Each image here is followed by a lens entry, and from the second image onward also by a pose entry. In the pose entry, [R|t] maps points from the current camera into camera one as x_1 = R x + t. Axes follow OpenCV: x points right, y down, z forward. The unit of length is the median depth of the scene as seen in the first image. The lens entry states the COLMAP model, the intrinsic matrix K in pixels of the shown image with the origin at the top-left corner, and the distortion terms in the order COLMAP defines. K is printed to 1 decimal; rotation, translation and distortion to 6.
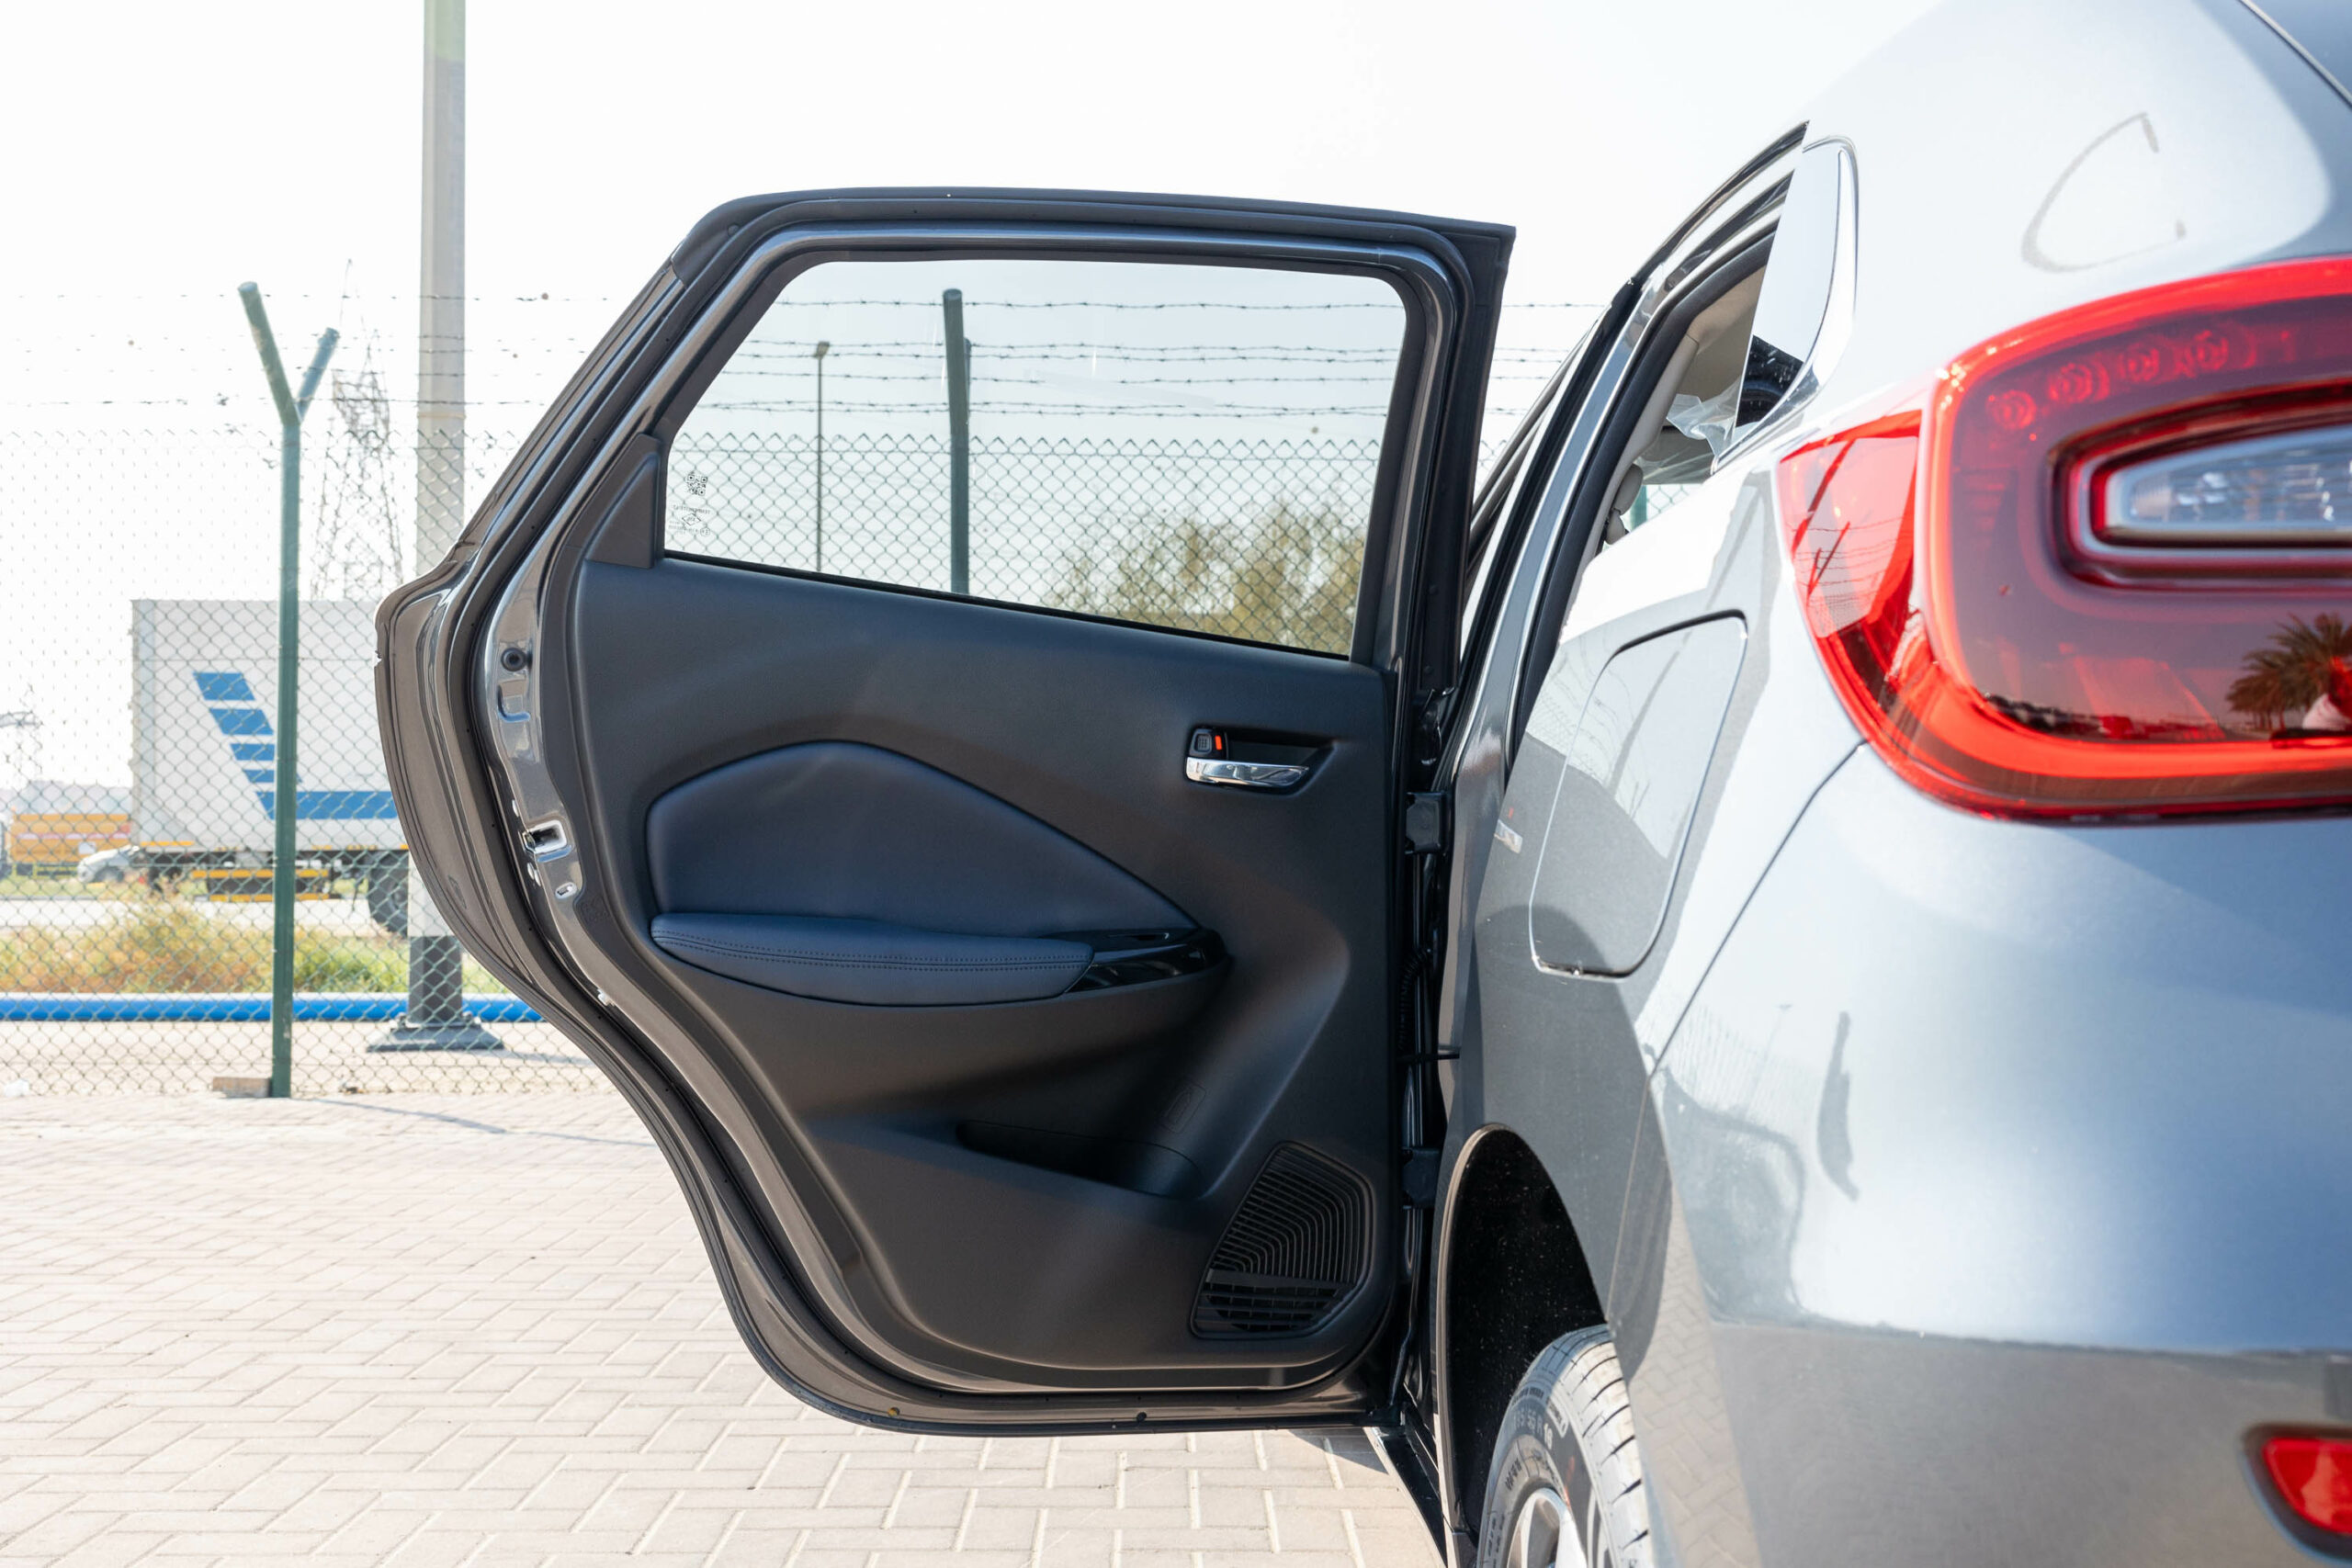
lens RADIAL K [[2435.0, 0, 1176.0], [0, 2435.0, 784.0], [0, 0, 1]] dist [0.035215, -0.015384]
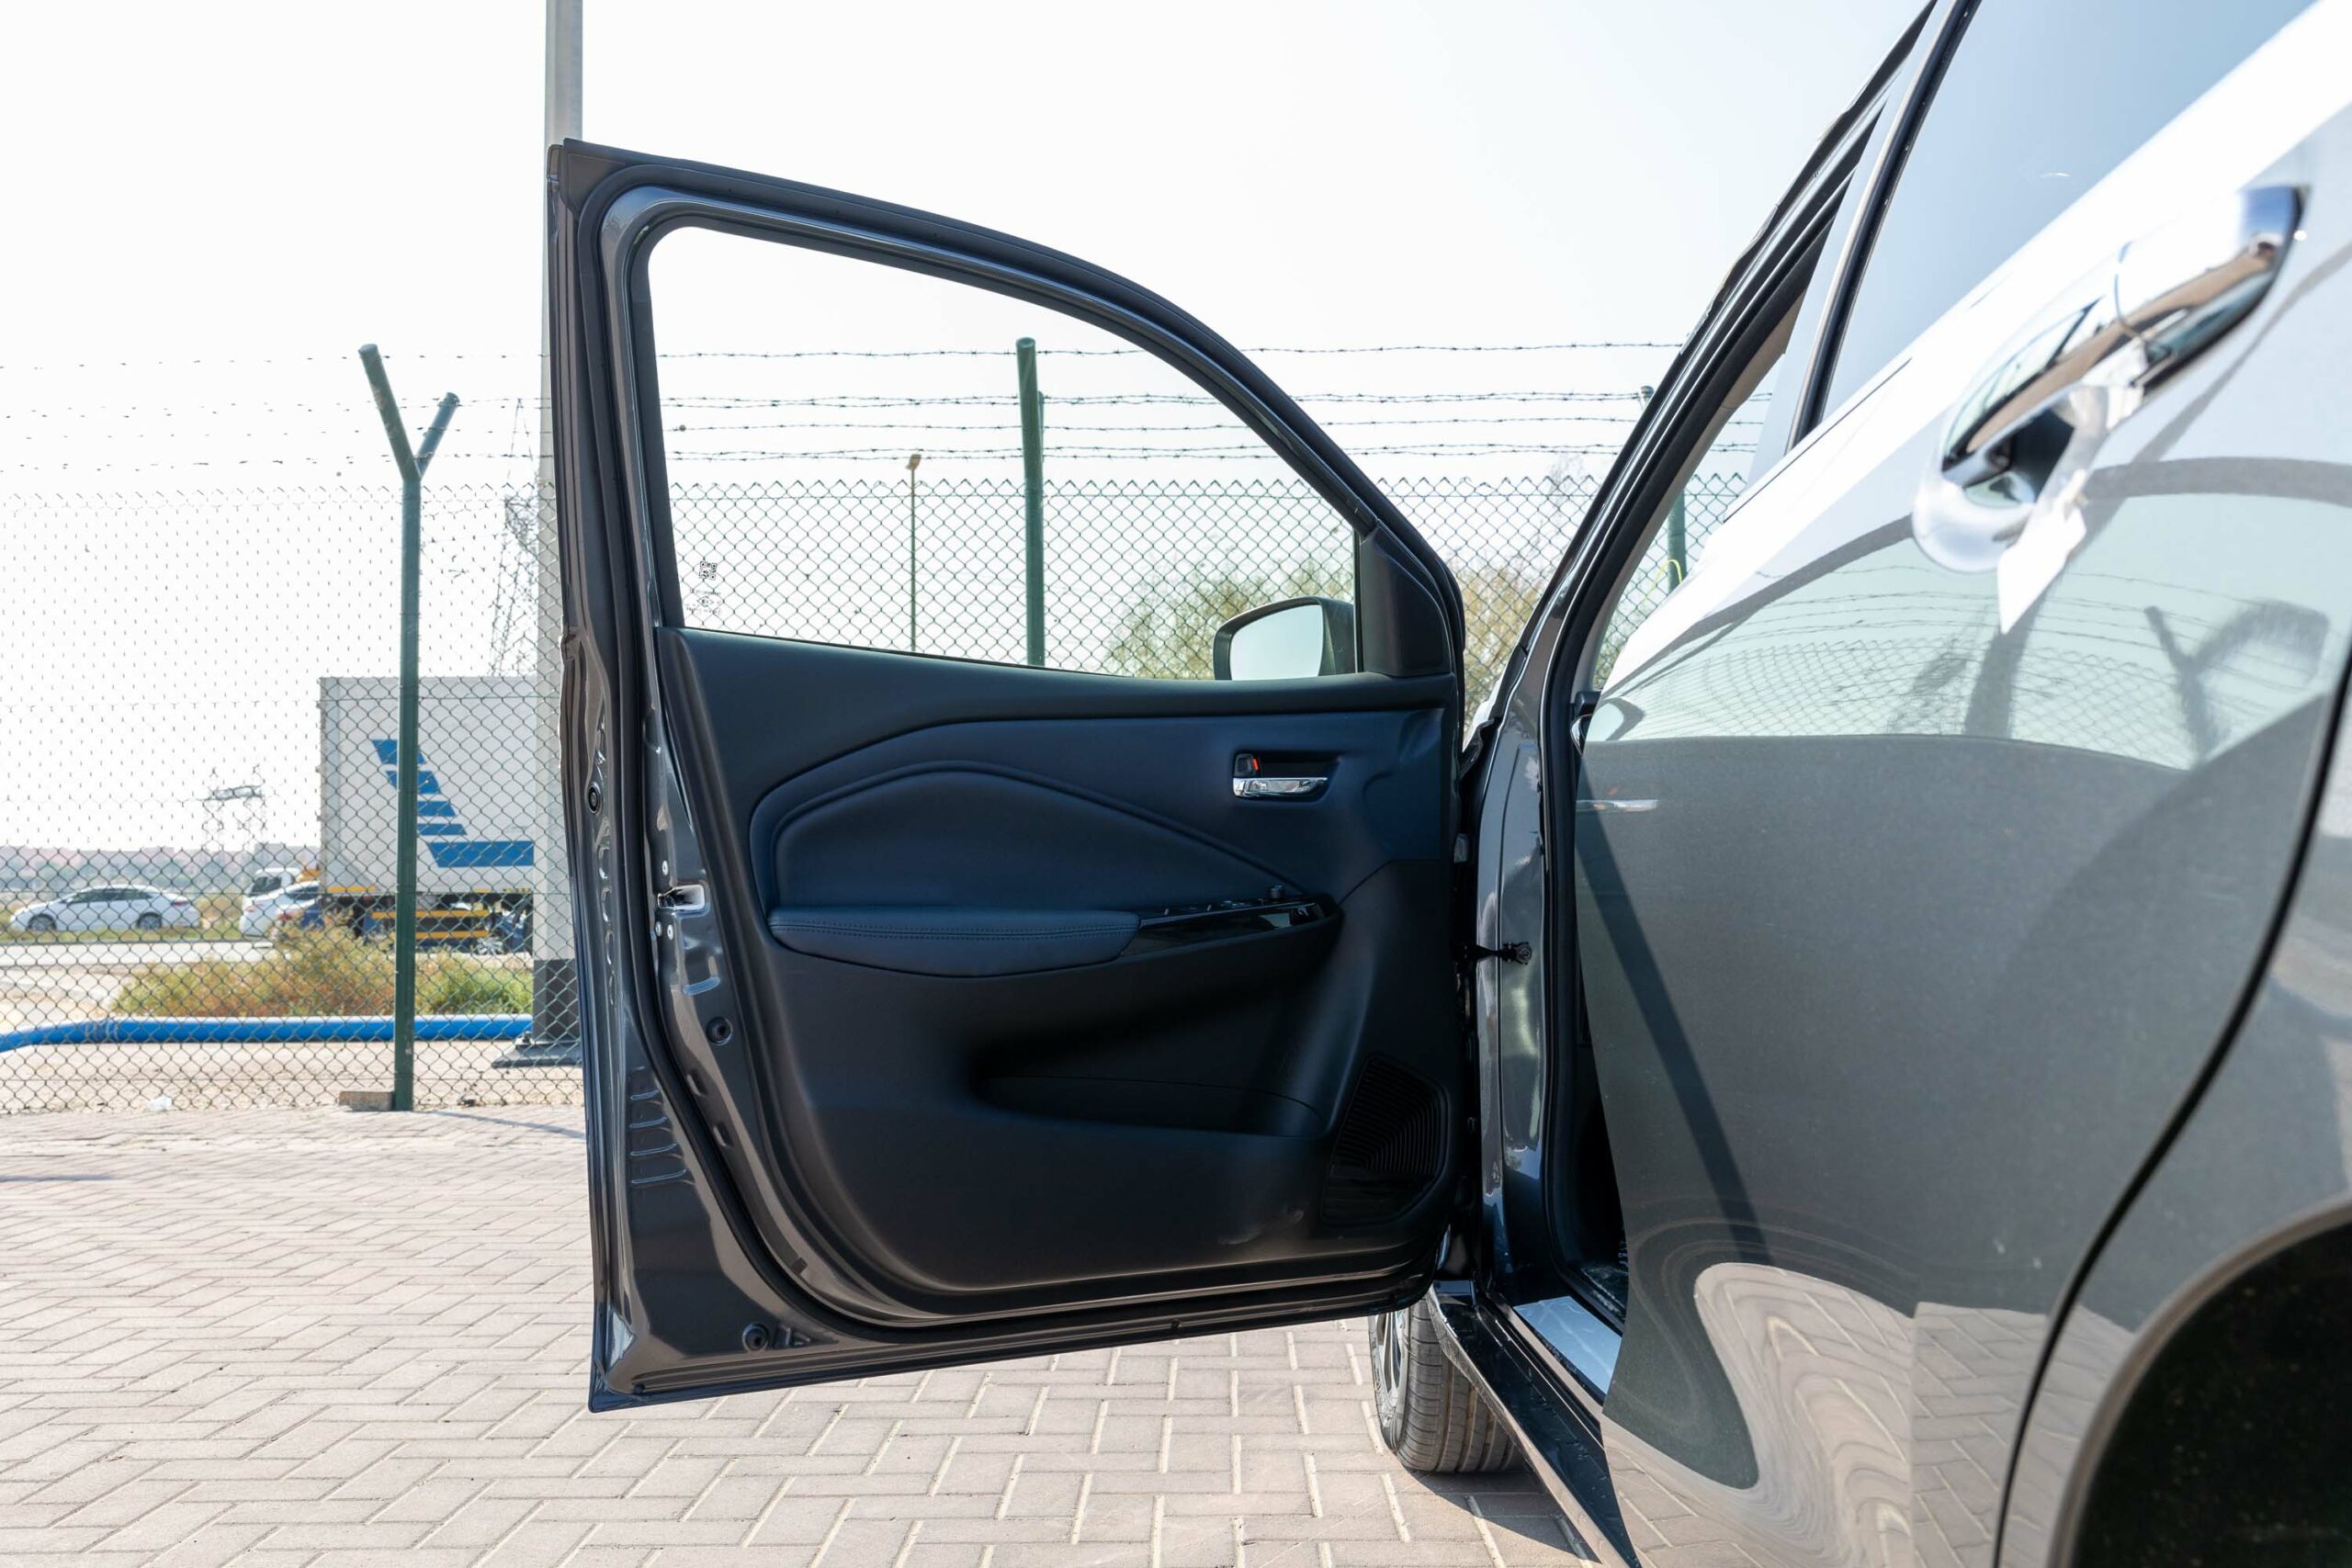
lens RADIAL K [[2011.0, 0, 1176.0], [0, 2011.0, 784.0], [0, 0, 1]] dist [0.001338, 0.012080]
pose [[0.999745, -0.013079, -0.018402, -0.013114], [0.012538, 0.999494, -0.029234, 0.017140], [0.018775, 0.028996, 0.999403, 0.136306]]
